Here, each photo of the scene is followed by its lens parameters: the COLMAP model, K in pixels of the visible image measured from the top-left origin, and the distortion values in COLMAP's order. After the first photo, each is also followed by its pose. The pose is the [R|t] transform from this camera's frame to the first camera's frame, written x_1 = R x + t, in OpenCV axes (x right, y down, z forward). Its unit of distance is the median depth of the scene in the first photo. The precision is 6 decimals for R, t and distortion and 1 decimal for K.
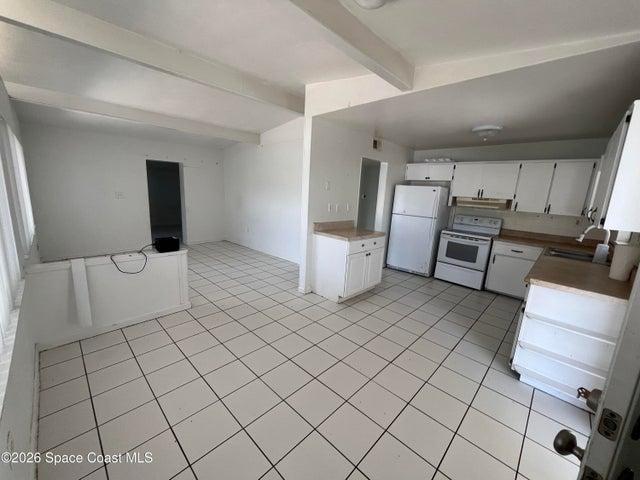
lens RADIAL K [[258.8, 0, 318.9], [0, 258.8, 239.2], [0, 0, 1]] dist [-0.004525, -0.000395]
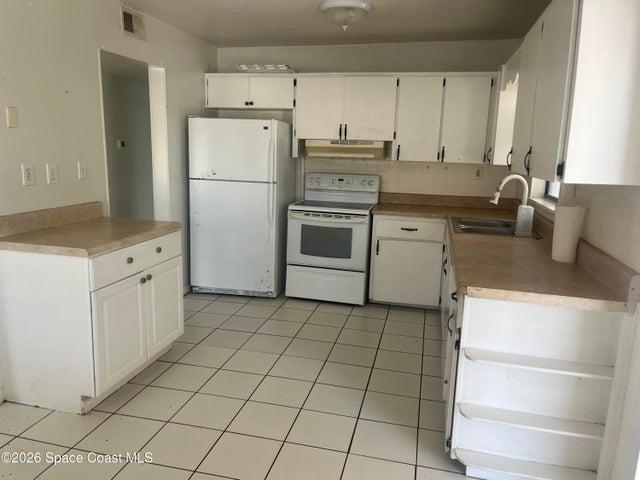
lens RADIAL K [[487.3, 0, 317.5], [0, 487.3, 240.2], [0, 0, 1]] dist [0.041482, -0.012835]
pose [[0.859558, -0.129537, 0.494349, 0.037405], [0.115537, 0.991554, 0.058930, -0.017180], [-0.497807, 0.006462, 0.867264, 0.140203]]
